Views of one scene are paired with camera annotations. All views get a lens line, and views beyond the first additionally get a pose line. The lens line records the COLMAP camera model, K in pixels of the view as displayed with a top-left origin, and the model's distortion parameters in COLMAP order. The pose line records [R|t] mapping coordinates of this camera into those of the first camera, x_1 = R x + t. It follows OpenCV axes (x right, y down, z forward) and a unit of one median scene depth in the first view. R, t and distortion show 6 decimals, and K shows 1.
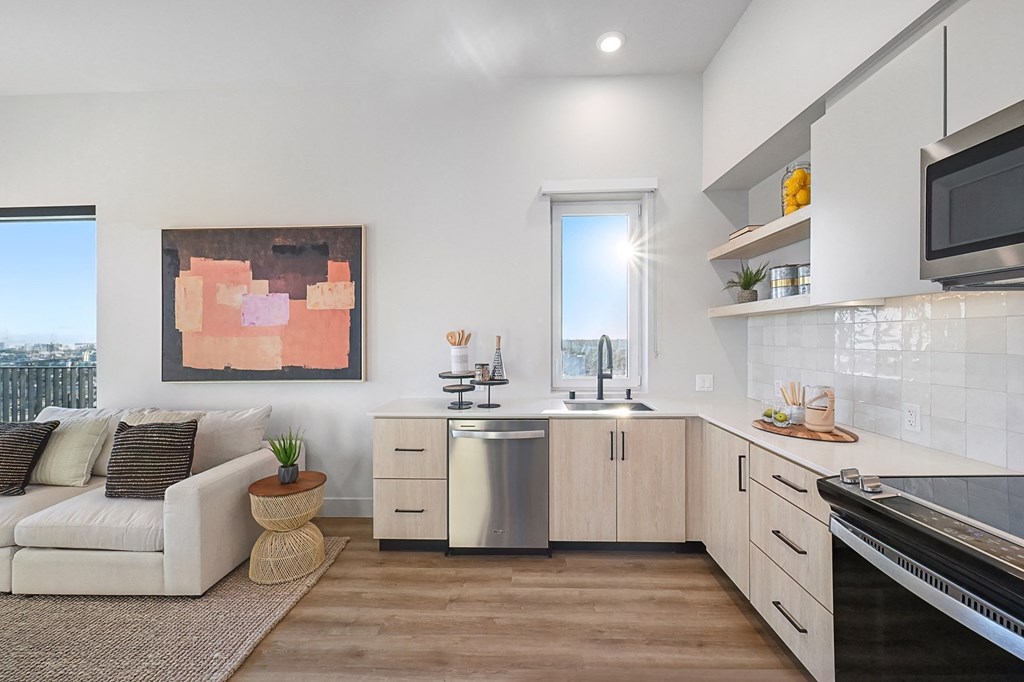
lens RADIAL K [[417.9, 0, 506.4], [0, 417.9, 338.9], [0, 0, 1]] dist [0.003488, 0.000429]
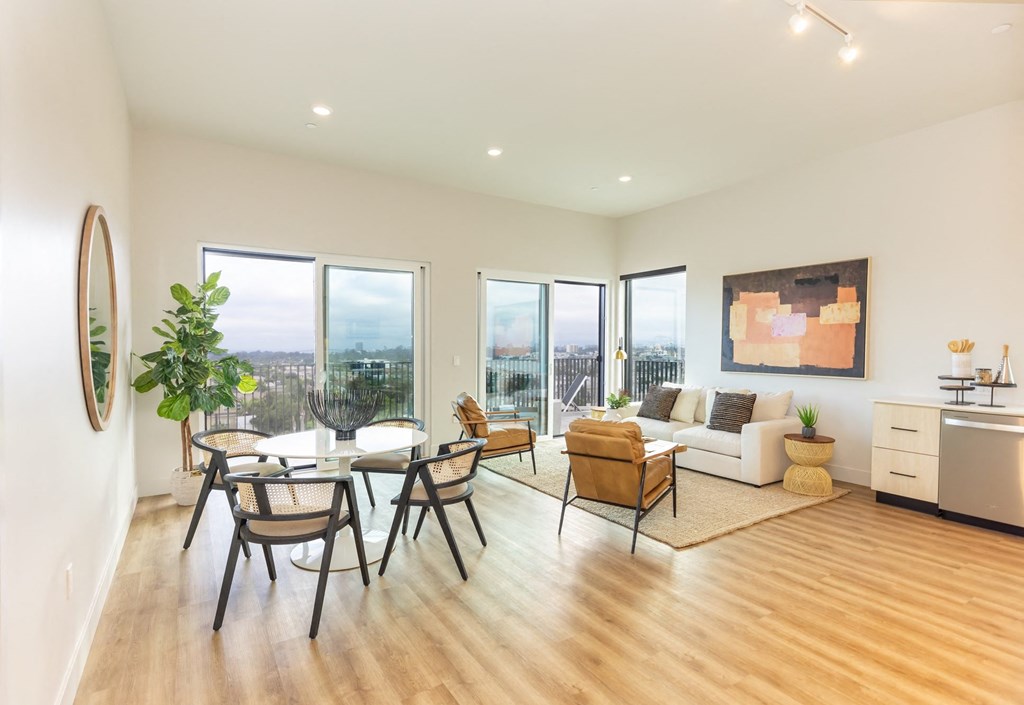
lens RADIAL K [[501.5, 0, 513.3], [0, 501.5, 357.1], [0, 0, 1]] dist [0.001071, 0.000557]
pose [[0.580815, 0.027432, -0.813573, 0.295865], [-0.001745, 0.999472, 0.032454, -0.014751], [0.814033, -0.017430, 0.580557, -0.818839]]
